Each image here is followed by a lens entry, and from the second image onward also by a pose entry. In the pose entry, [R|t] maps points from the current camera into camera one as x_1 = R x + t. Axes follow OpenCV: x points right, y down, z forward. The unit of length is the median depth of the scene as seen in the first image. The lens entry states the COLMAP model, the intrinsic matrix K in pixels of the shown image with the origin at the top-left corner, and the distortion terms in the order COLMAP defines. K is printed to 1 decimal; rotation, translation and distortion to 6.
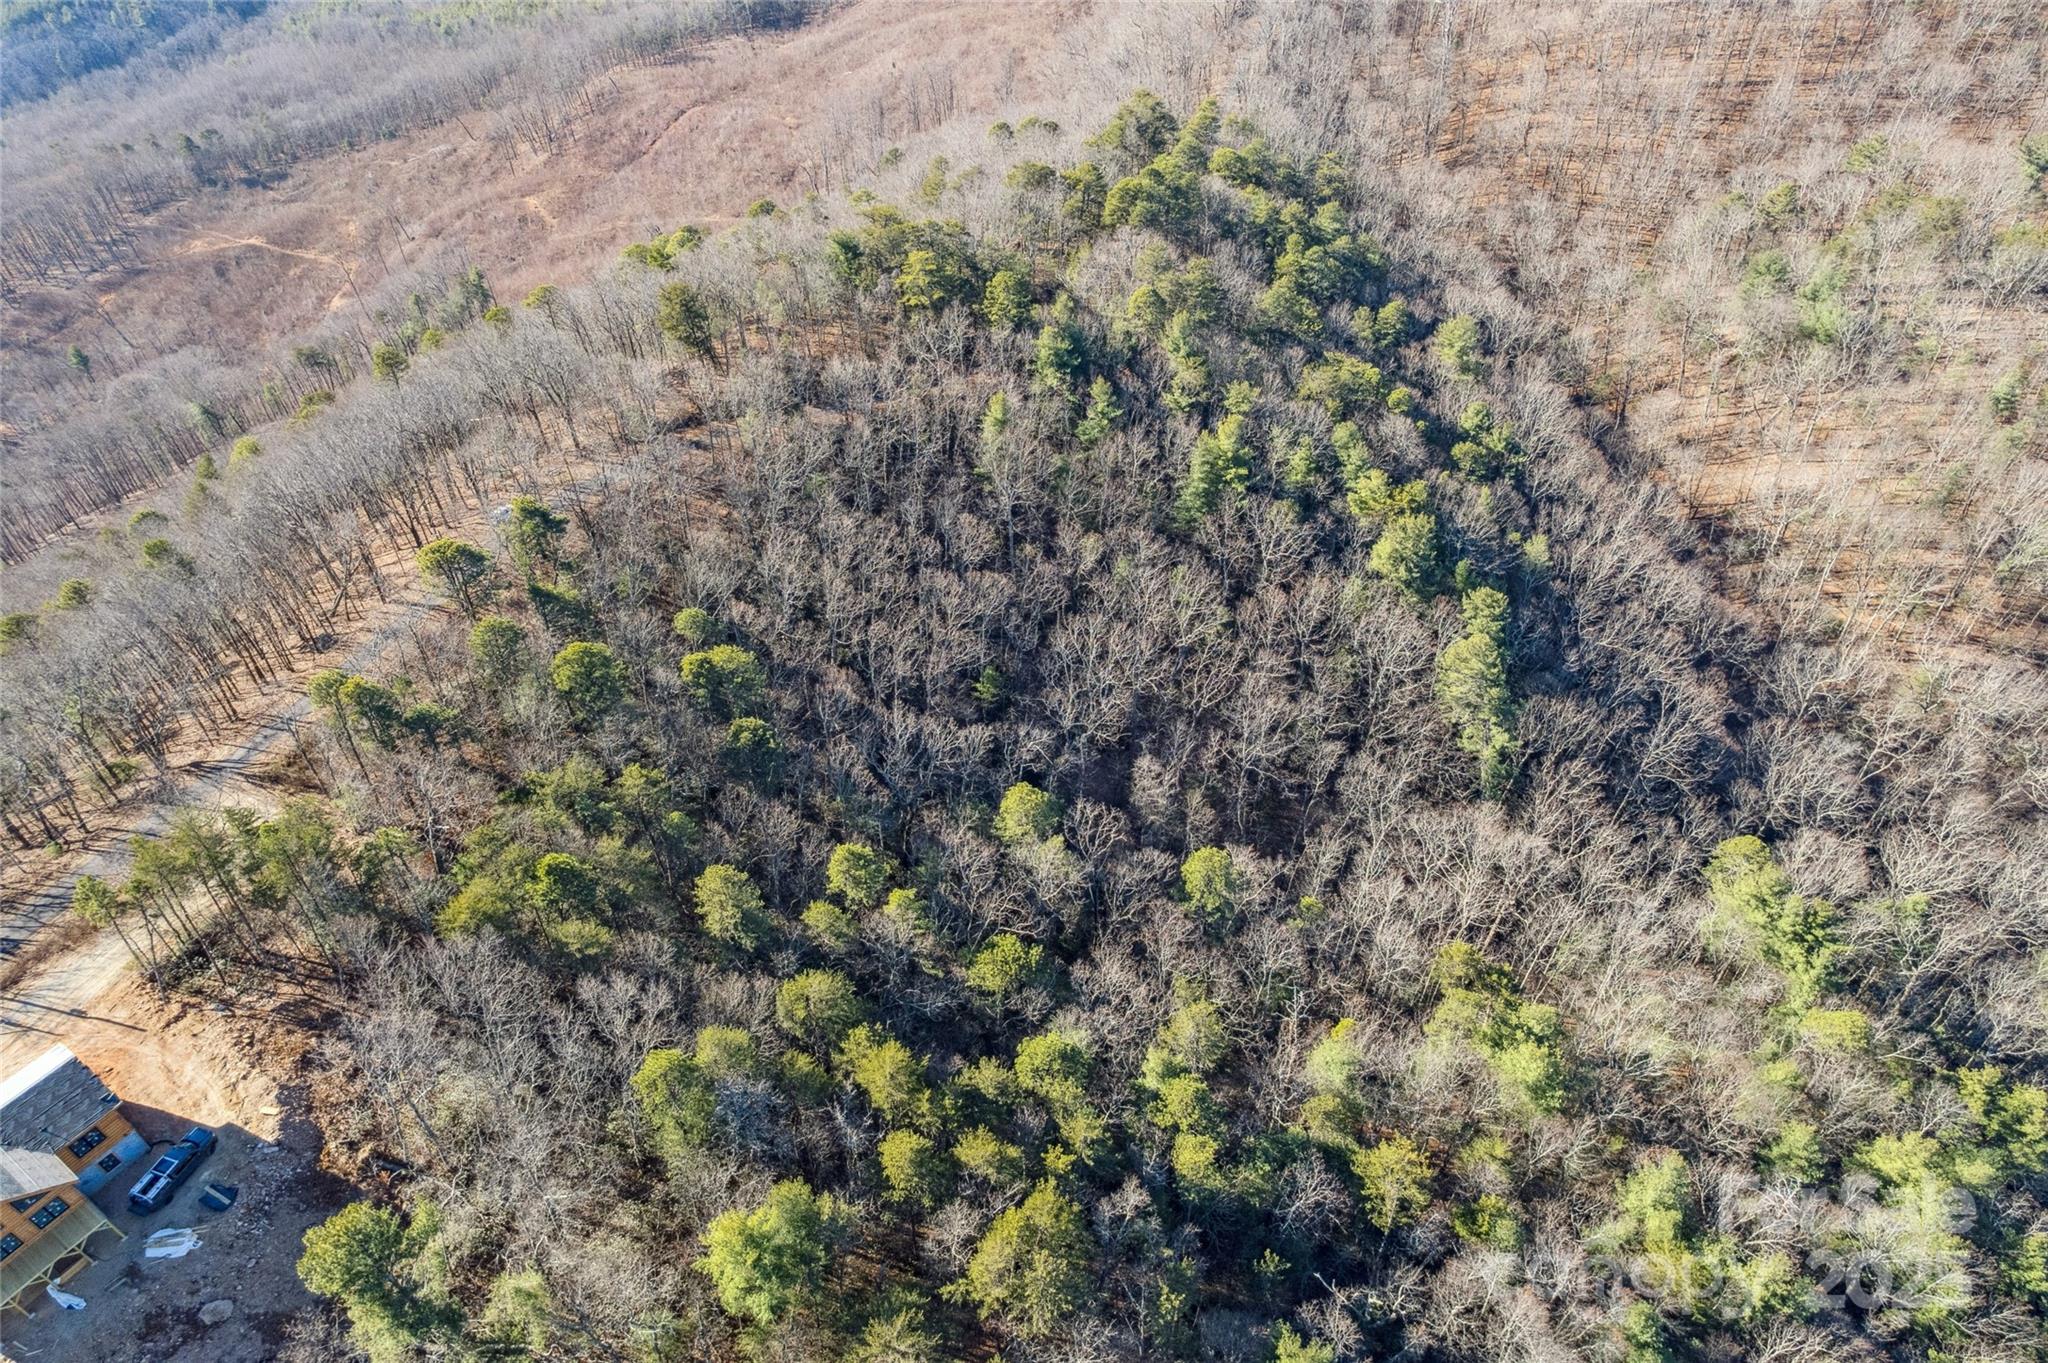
lens RADIAL K [[1319.9, 0, 1048.1], [0, 1319.9, 693.7], [0, 0, 1]] dist [-0.070453, 0.065421]
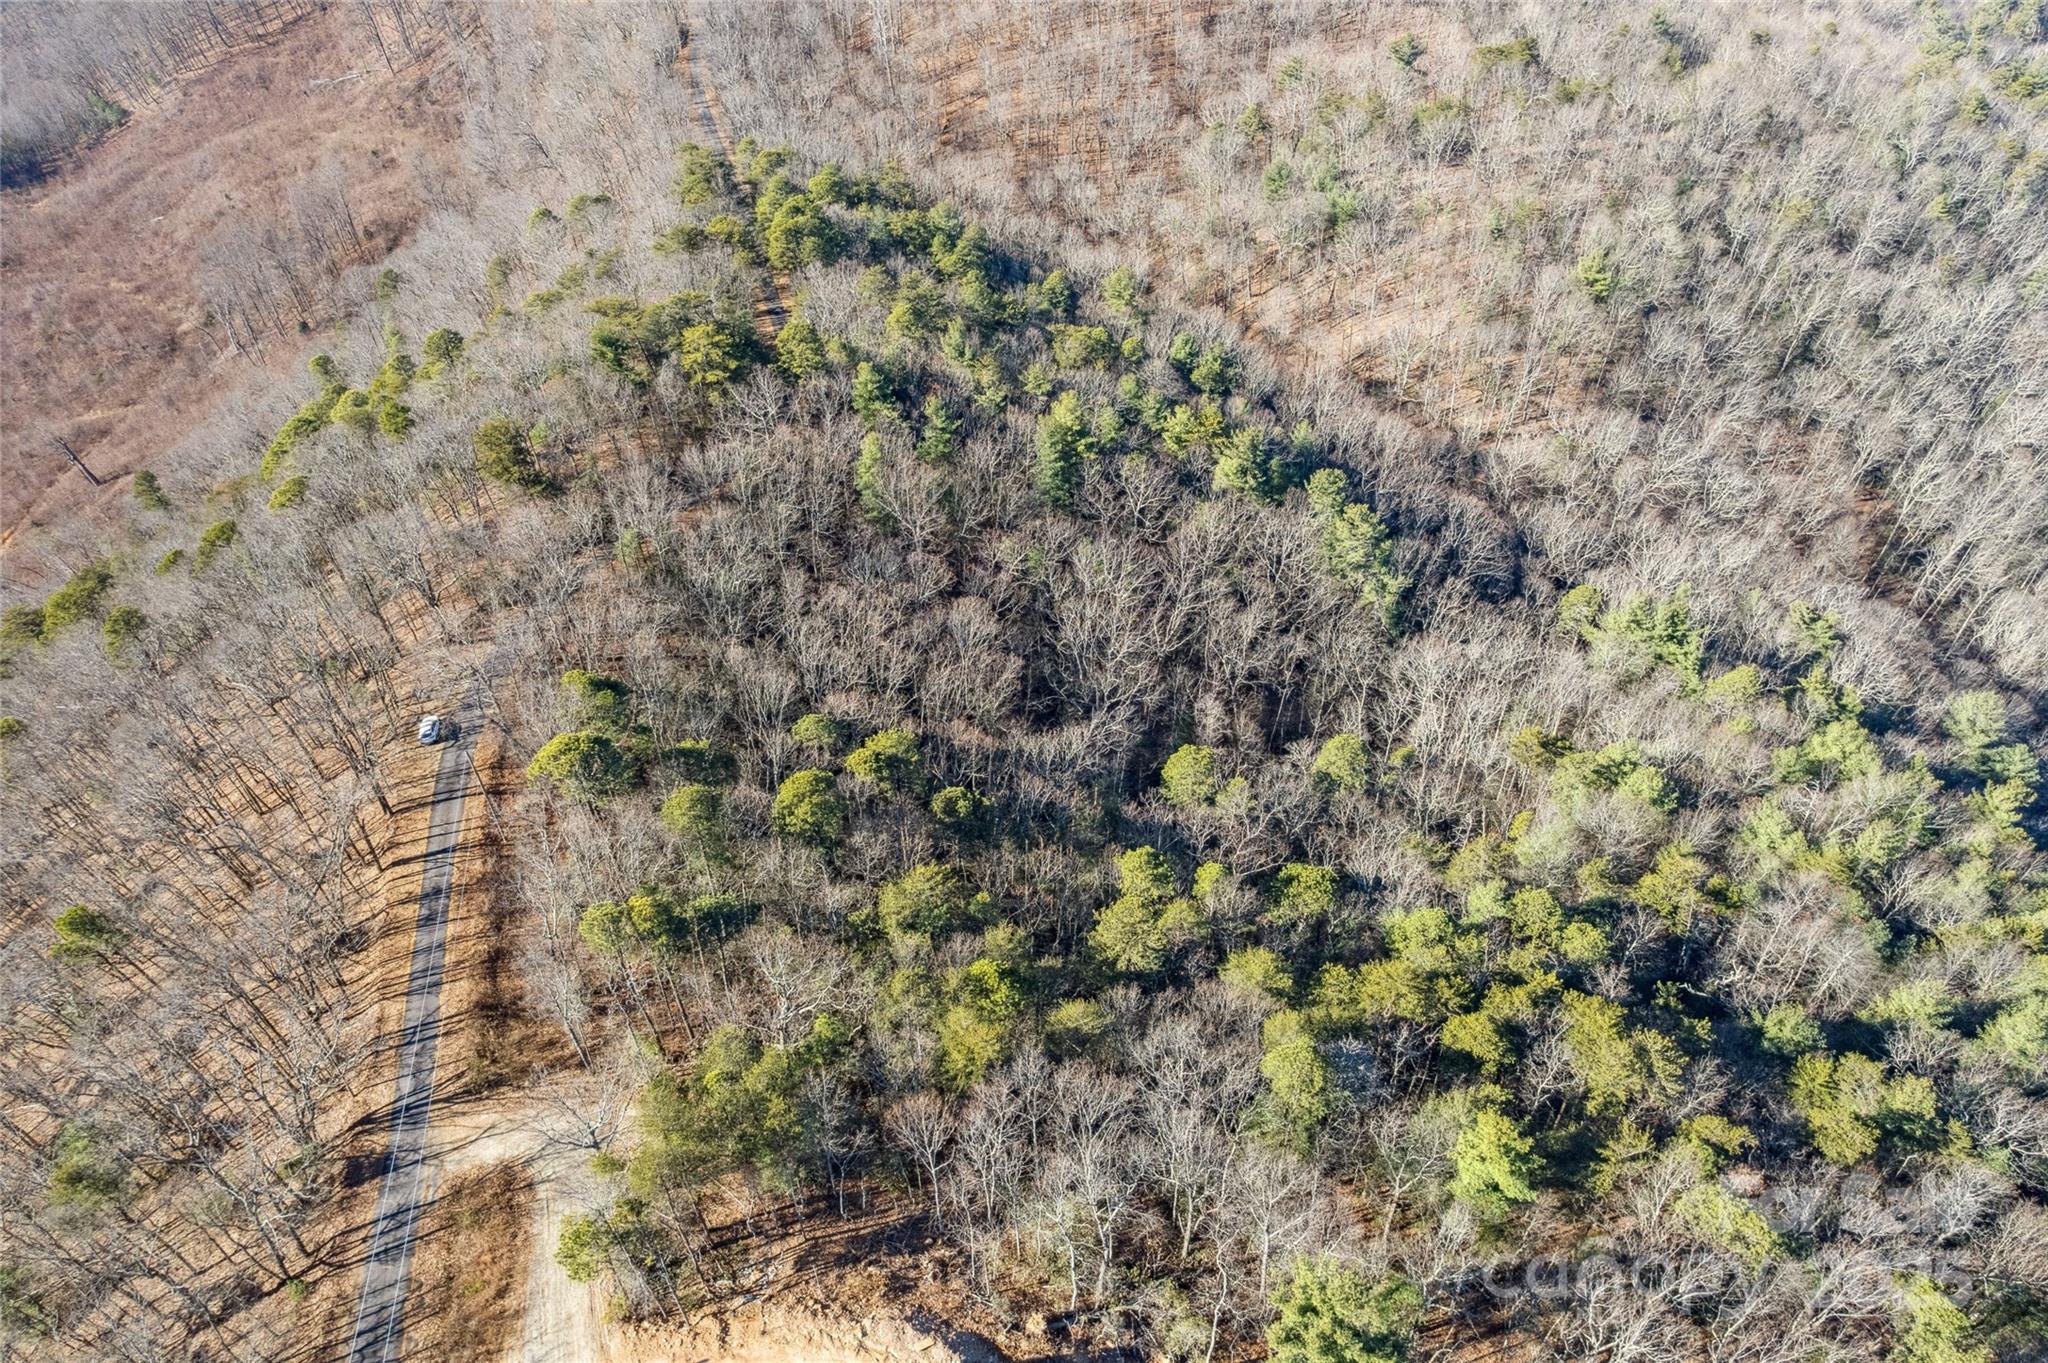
lens RADIAL K [[1319.9, 0, 1048.1], [0, 1319.9, 693.7], [0, 0, 1]] dist [-0.070453, 0.065421]
pose [[0.835657, -0.366286, 0.409283, -0.379718], [0.377463, 0.924299, 0.056508, -0.051087], [-0.398998, 0.107268, 0.910656, 0.066749]]
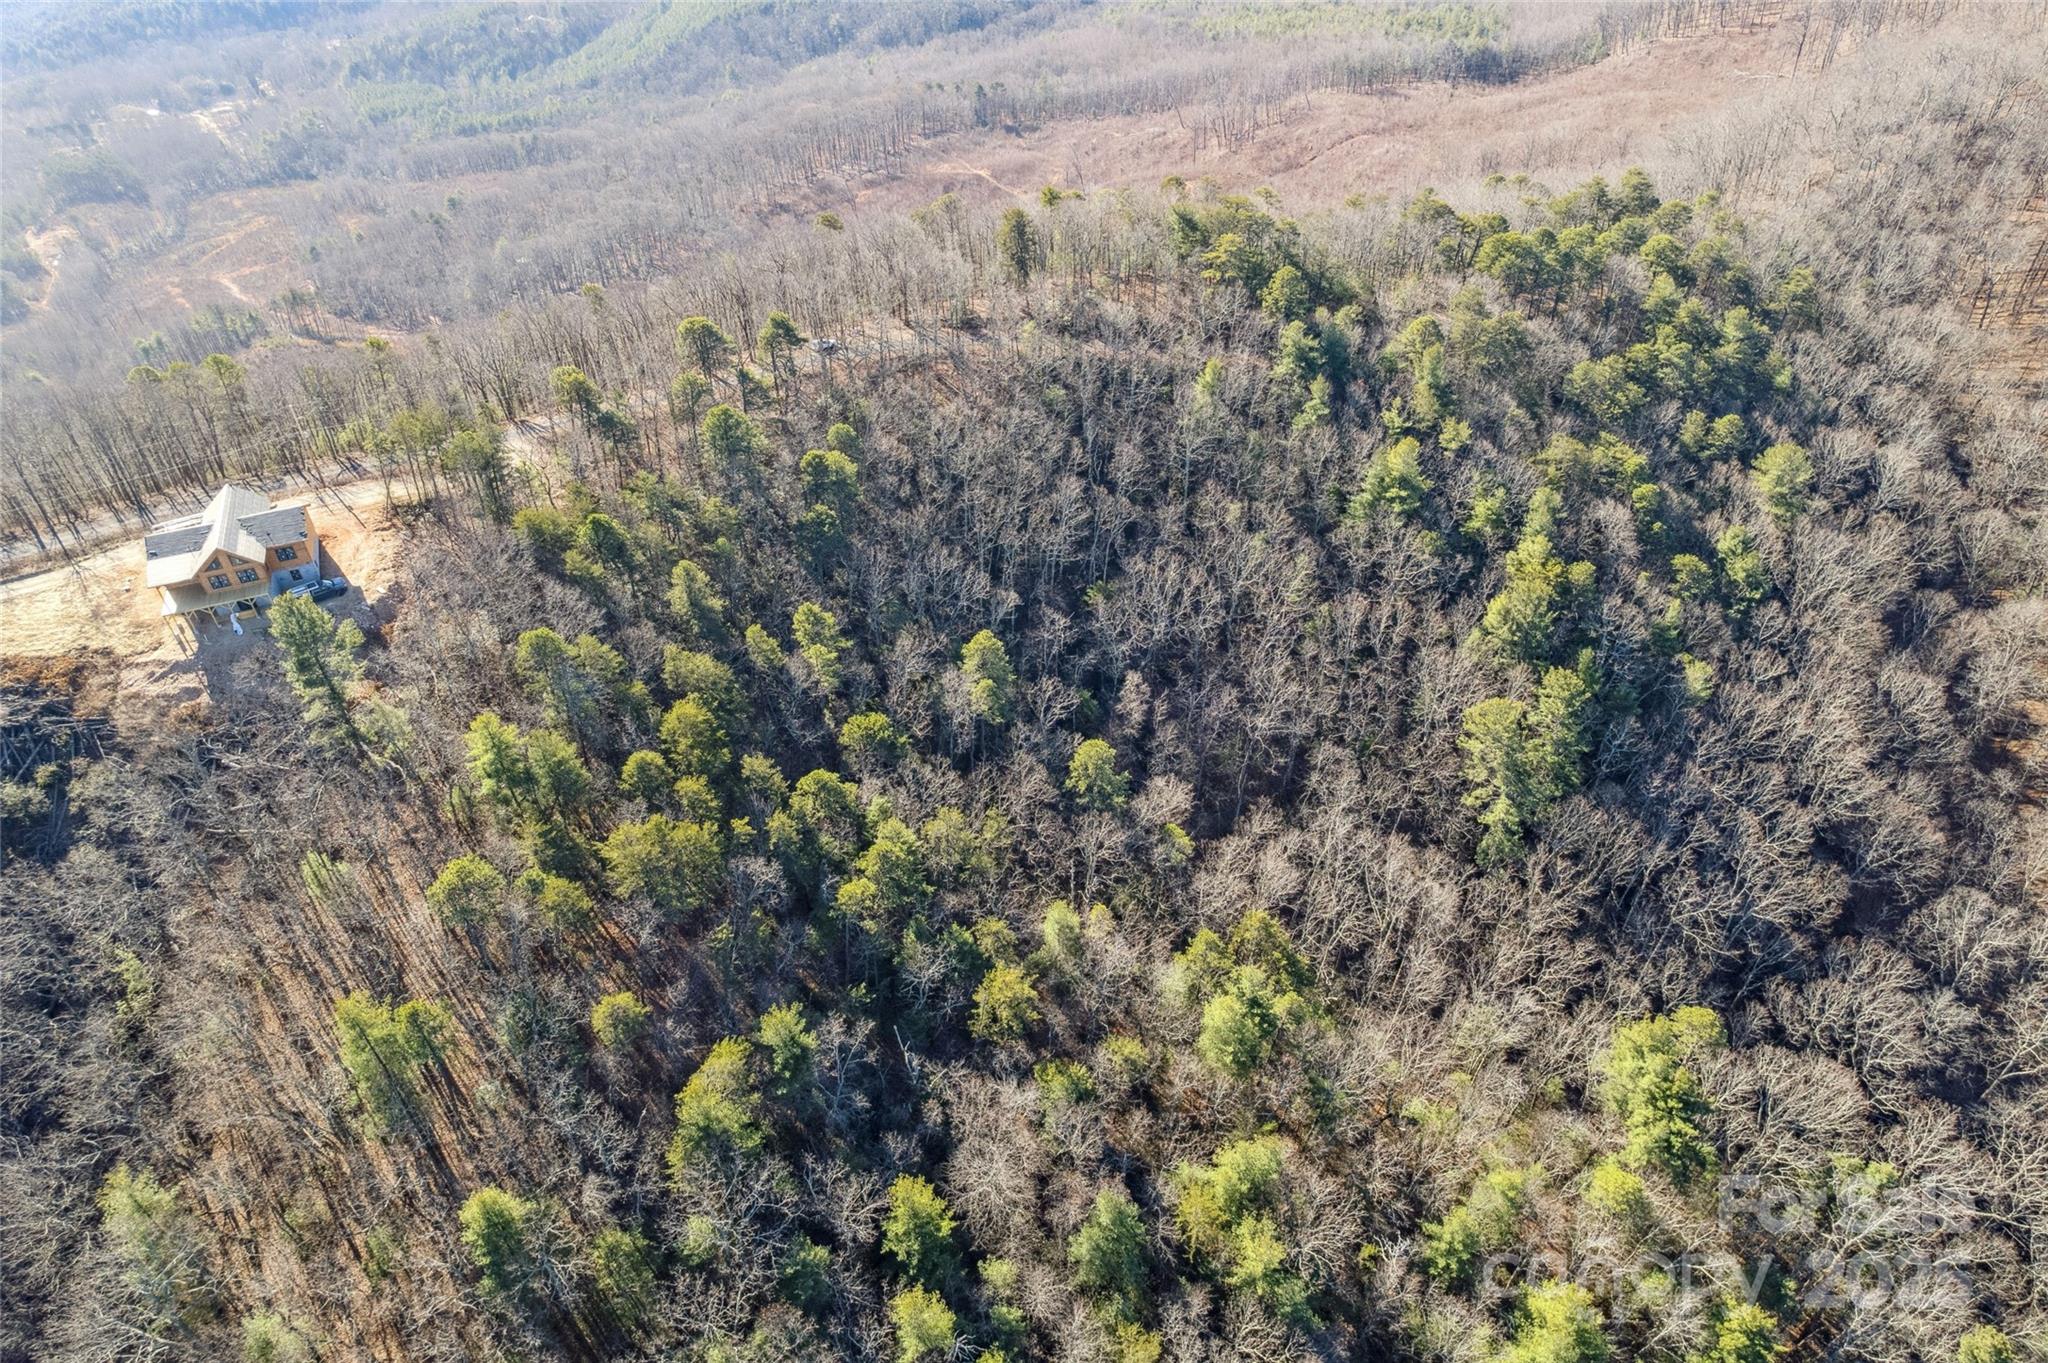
lens RADIAL K [[1319.9, 0, 1048.1], [0, 1319.9, 693.7], [0, 0, 1]] dist [-0.070453, 0.065421]
pose [[0.827900, 0.360404, -0.429757, 0.407341], [-0.374330, 0.925654, 0.055151, 0.025647], [0.417683, 0.115212, 0.901259, -0.035778]]
